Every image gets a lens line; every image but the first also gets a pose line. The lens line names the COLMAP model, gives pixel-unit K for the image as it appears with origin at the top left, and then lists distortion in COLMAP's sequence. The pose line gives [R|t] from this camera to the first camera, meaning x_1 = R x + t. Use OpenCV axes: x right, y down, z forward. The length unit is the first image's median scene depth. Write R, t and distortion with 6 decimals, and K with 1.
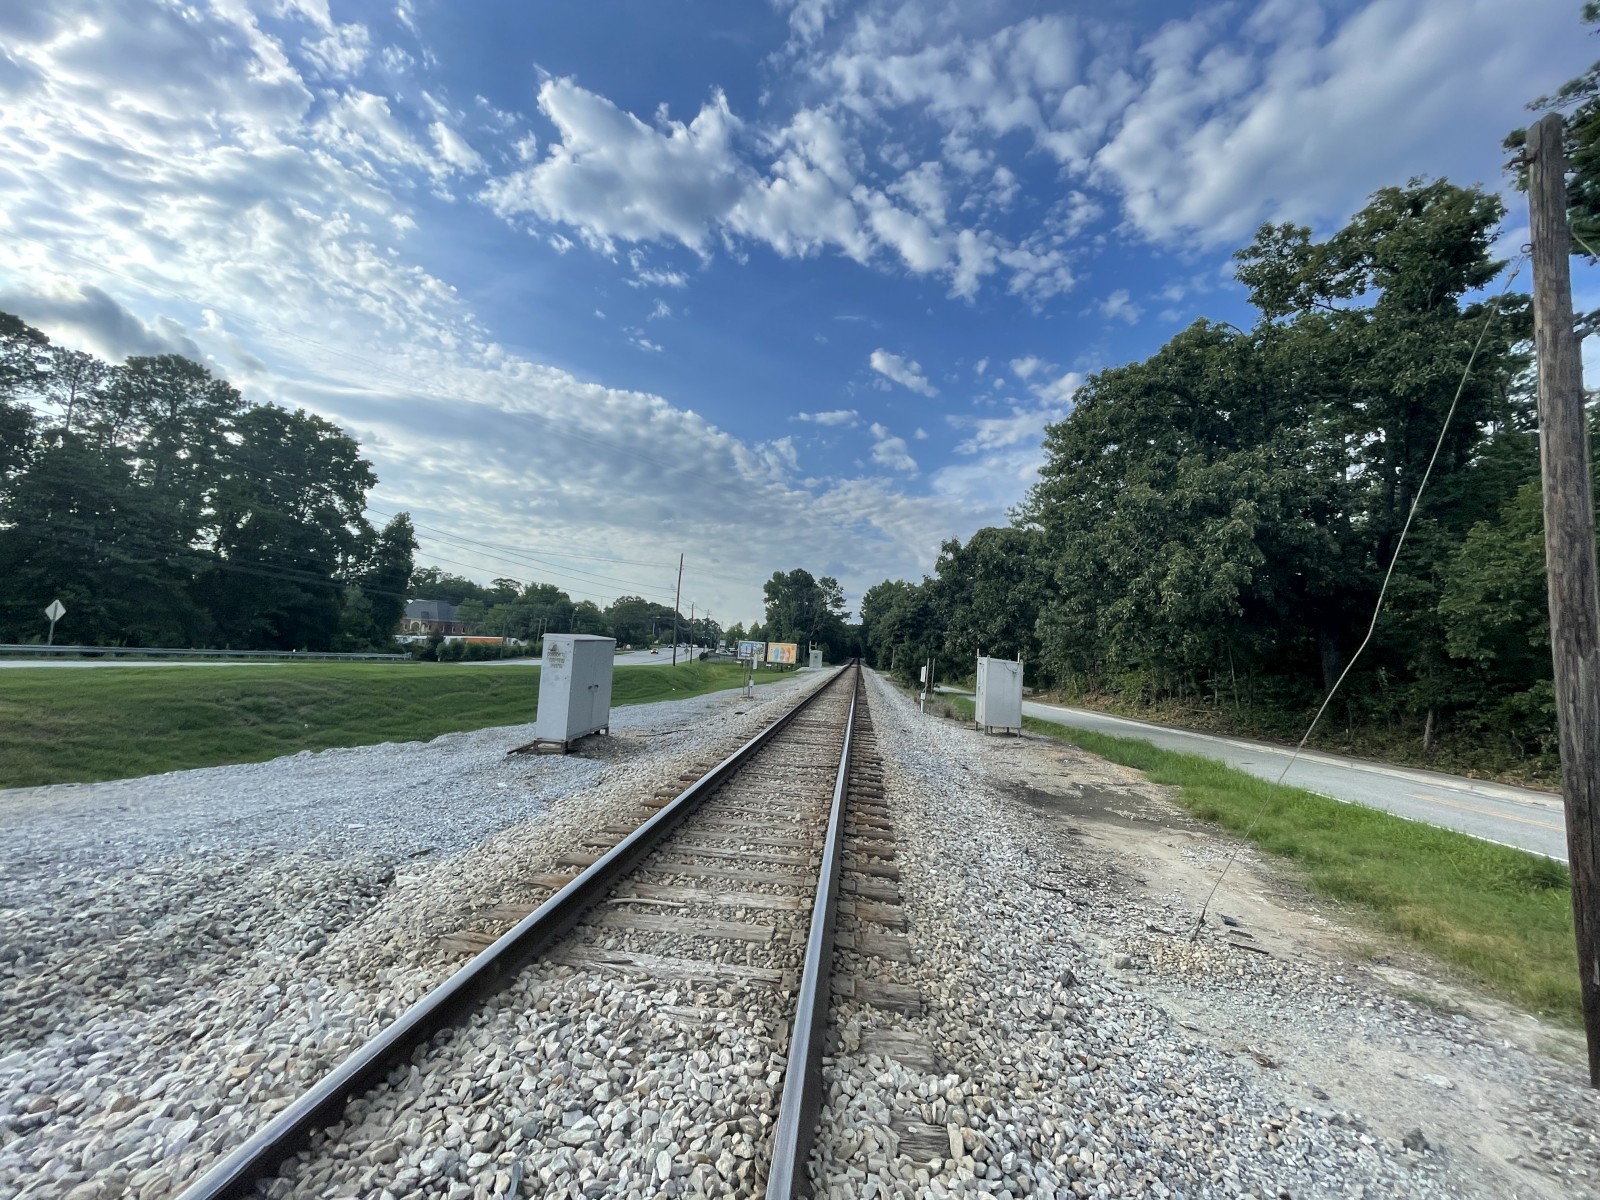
lens RADIAL K [[643.1, 0, 814.3], [0, 643.1, 595.5], [0, 0, 1]] dist [-0.000014, -0.001057]
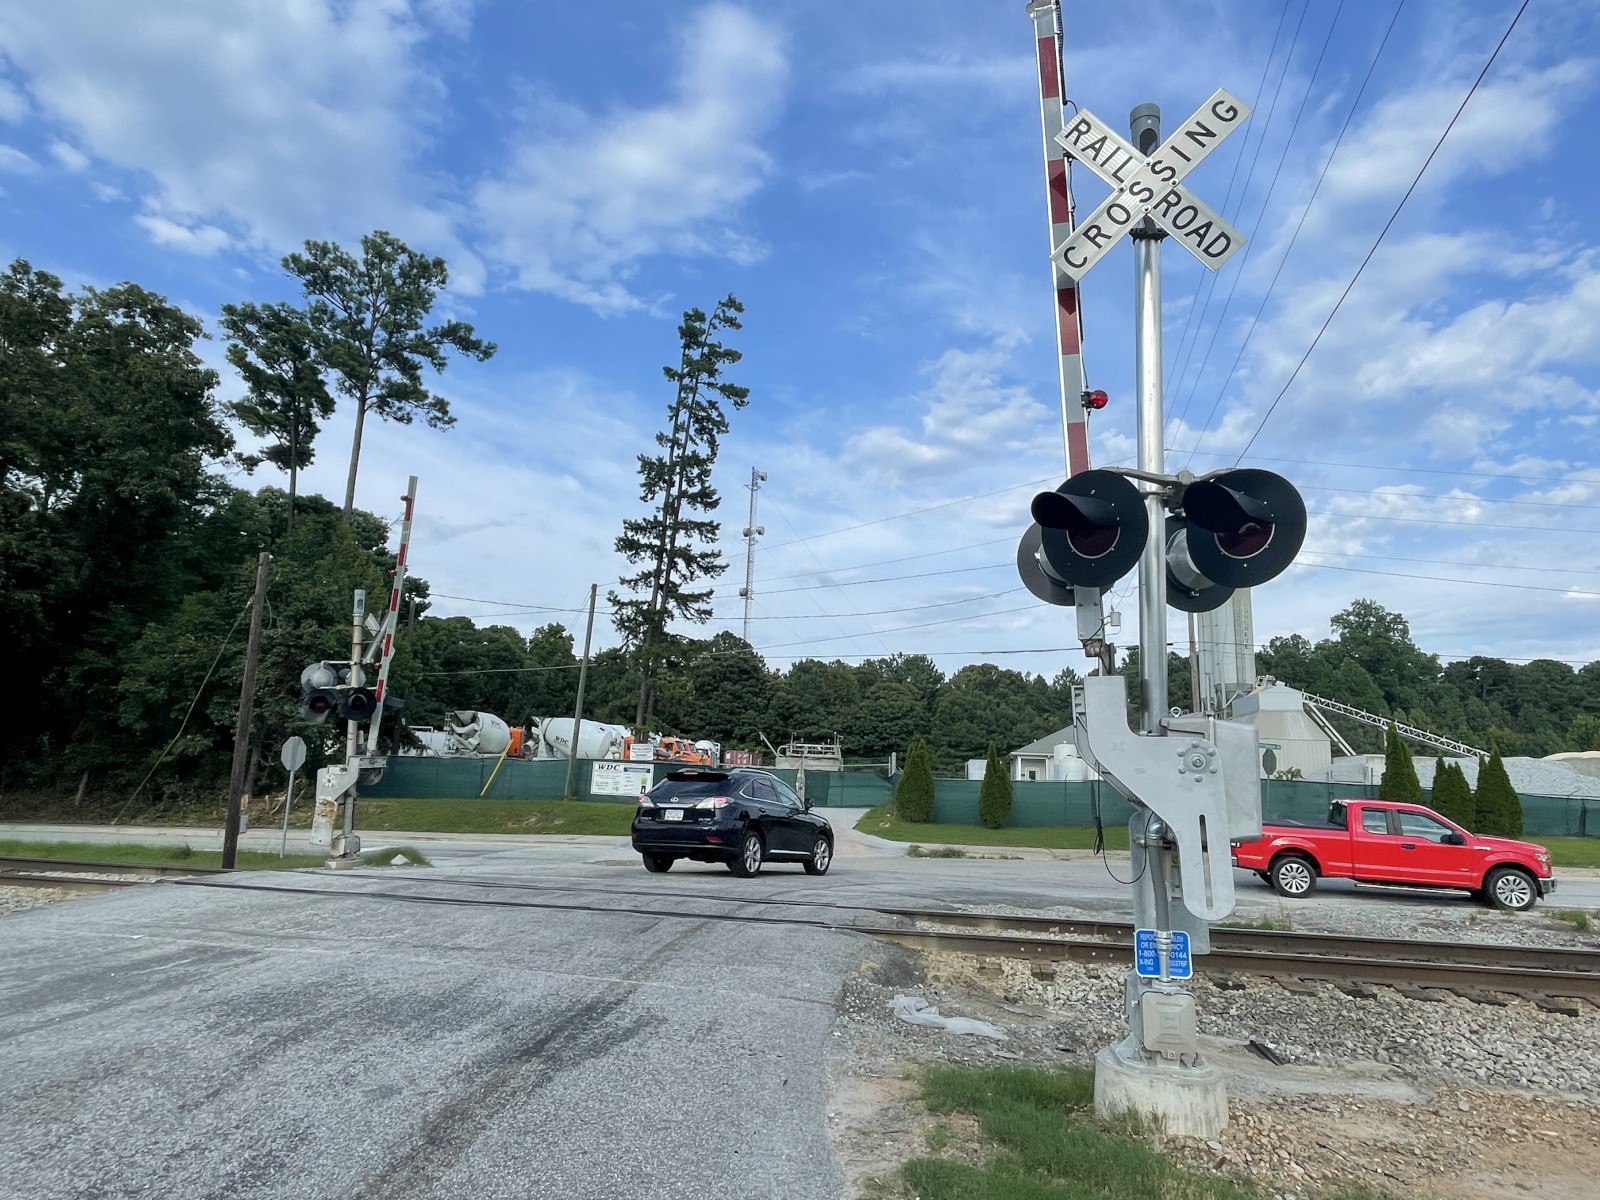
lens RADIAL K [[936.3, 0, 800.9], [0, 936.3, 600.0], [0, 0, 1]] dist [0.000951, -0.003512]
pose [[0.094821, 0.136811, 0.986049, -0.592072], [-0.116902, 0.985188, -0.125450, -0.059872], [-0.988607, -0.103376, 0.109410, -0.395105]]
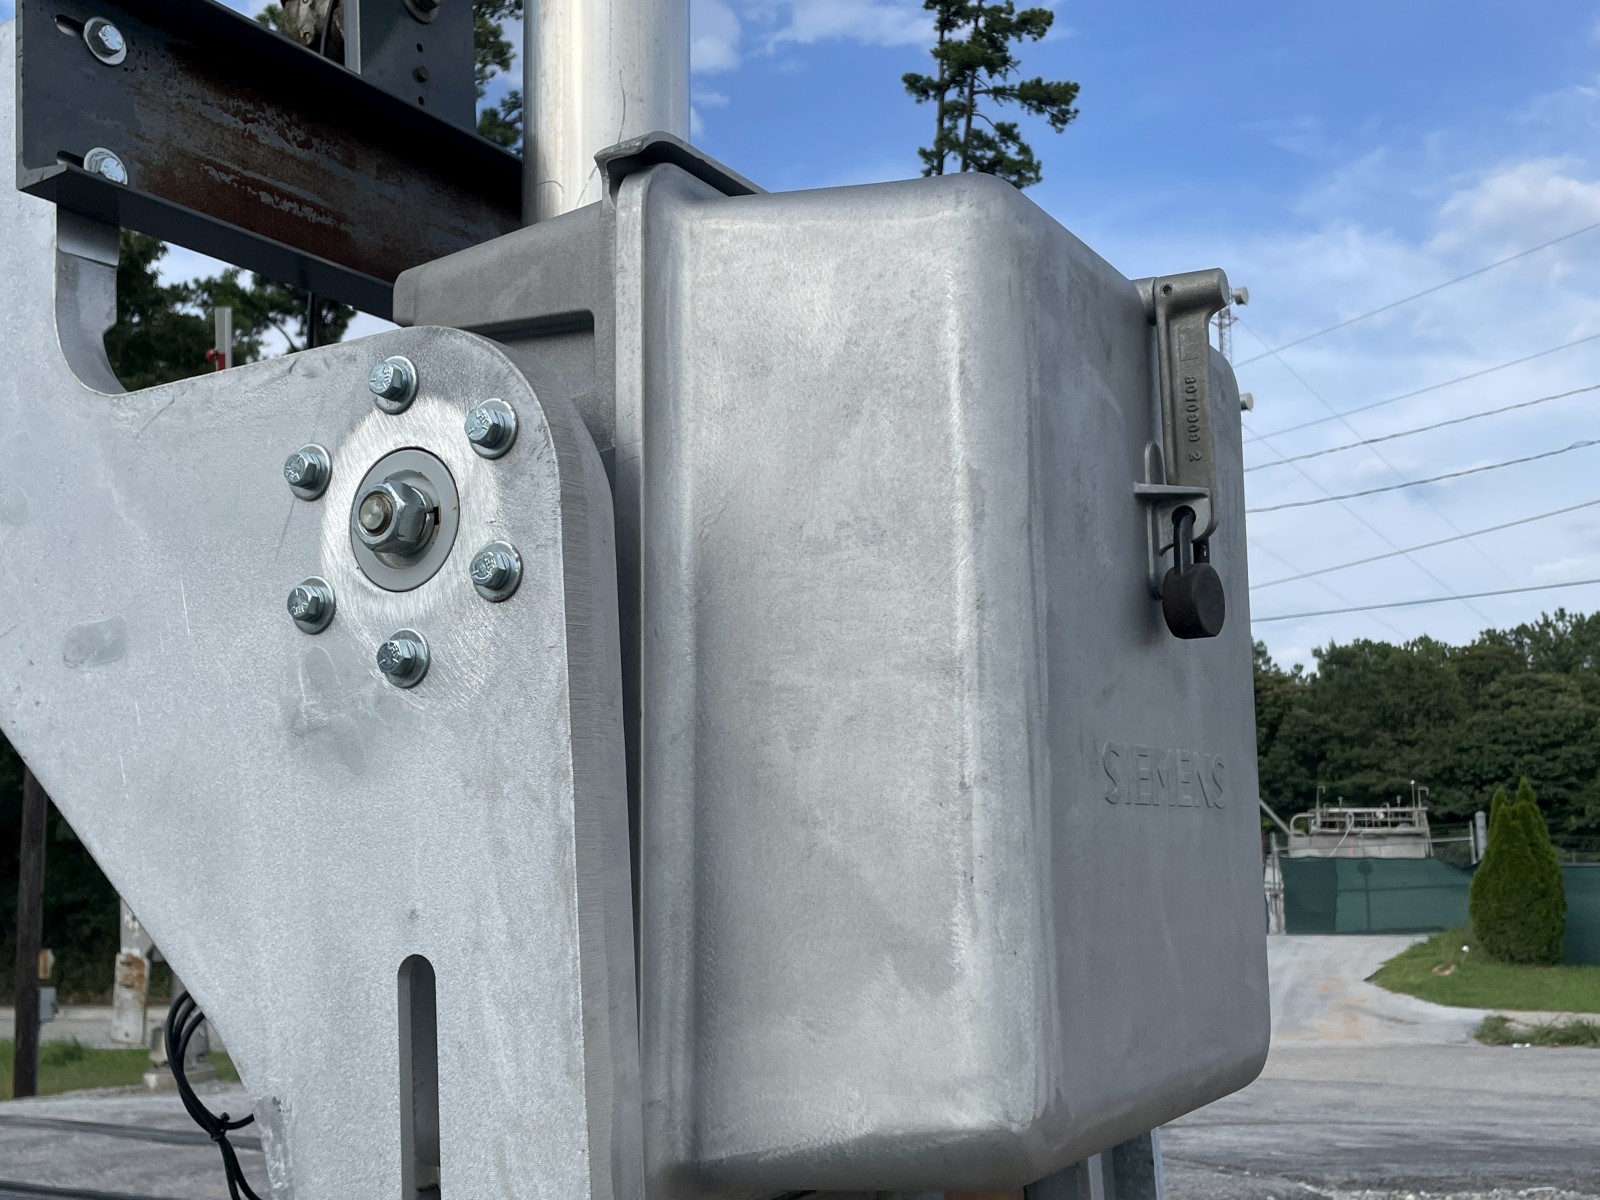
lens RADIAL K [[1701.1, 0, 783.8], [0, 1701.1, 613.8], [0, 0, 1]] dist [0.059255, 0.000000]
pose [[0.429537, 0.084156, 0.899119, -0.369777], [-0.048135, 0.996366, -0.070263, -0.055152], [-0.901765, -0.013098, 0.432027, -0.522829]]
